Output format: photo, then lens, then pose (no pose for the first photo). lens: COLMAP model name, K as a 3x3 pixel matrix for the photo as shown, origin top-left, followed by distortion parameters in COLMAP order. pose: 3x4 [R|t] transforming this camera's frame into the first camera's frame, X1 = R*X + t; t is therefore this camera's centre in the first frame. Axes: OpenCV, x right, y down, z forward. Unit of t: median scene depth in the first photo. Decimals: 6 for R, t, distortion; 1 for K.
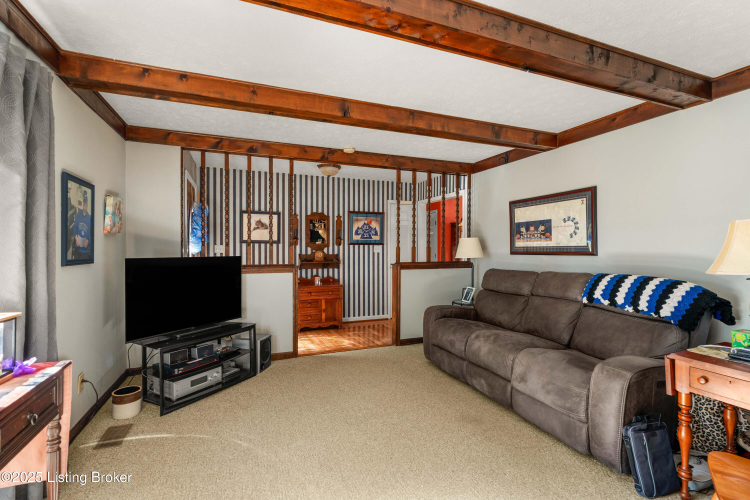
lens RADIAL K [[340.7, 0, 374.5], [0, 340.7, 247.1], [0, 0, 1]] dist [-0.002897, 0.000317]
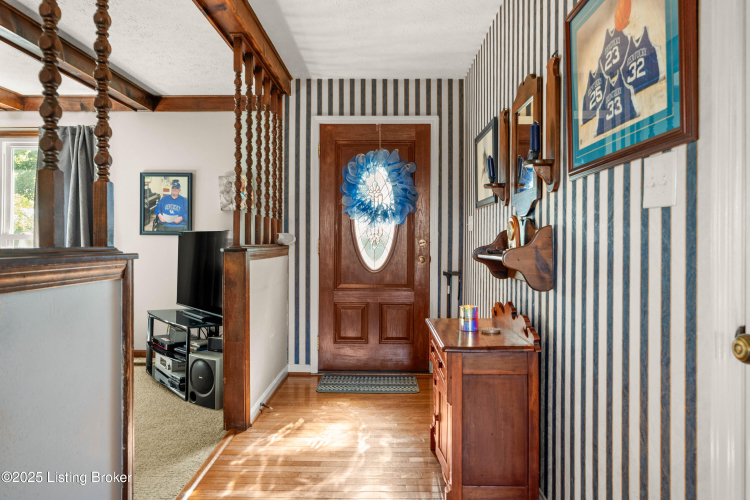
lens RADIAL K [[485.1, 0, 375.6], [0, 485.1, 244.8], [0, 0, 1]] dist [-0.000566, -0.000187]
pose [[-0.390203, 0.000915, -0.920729, 0.547984], [-0.005129, 0.999982, 0.003168, 0.072997], [0.920715, 0.005959, -0.390191, 2.333588]]
